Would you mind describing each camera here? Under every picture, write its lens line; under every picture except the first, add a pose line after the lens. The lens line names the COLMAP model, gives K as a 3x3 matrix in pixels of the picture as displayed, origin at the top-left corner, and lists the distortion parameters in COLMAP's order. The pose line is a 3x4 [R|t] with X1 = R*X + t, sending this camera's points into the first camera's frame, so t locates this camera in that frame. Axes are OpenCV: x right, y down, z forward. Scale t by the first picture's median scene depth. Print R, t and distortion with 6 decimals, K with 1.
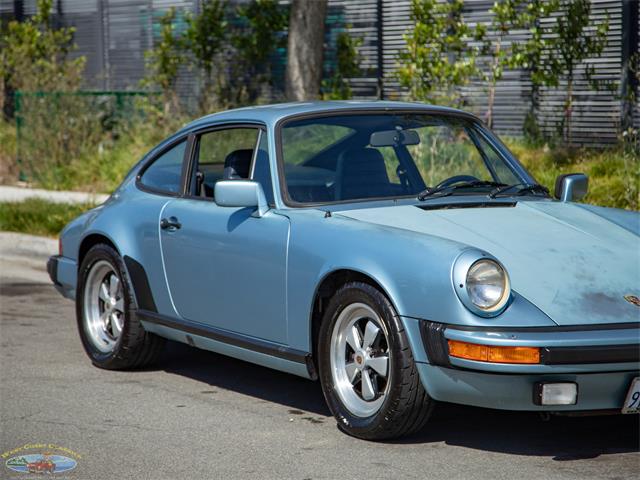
lens RADIAL K [[1932.4, 0, 320.0], [0, 1932.4, 240.0], [0, 0, 1]] dist [0.532489, 0.470126]
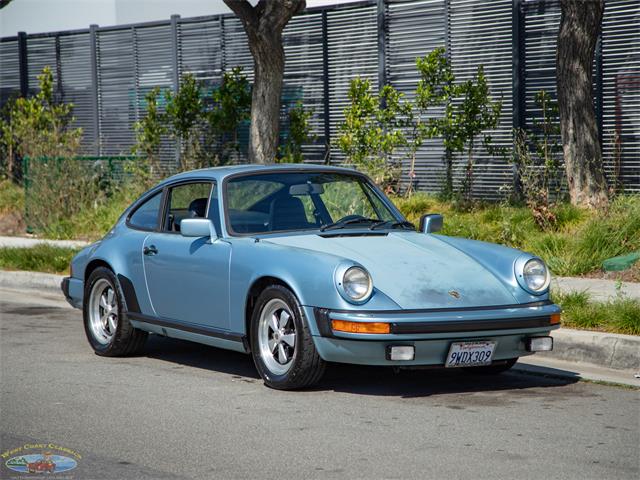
lens RADIAL K [[1838.5, 0, 320.0], [0, 1838.5, 240.0], [0, 0, 1]] dist [0.503236, 0.426812]
pose [[0.999923, -0.006199, 0.010775, 0.035868], [0.006519, 0.999530, -0.029942, 0.027764], [-0.010584, 0.030010, 0.999494, -0.390427]]
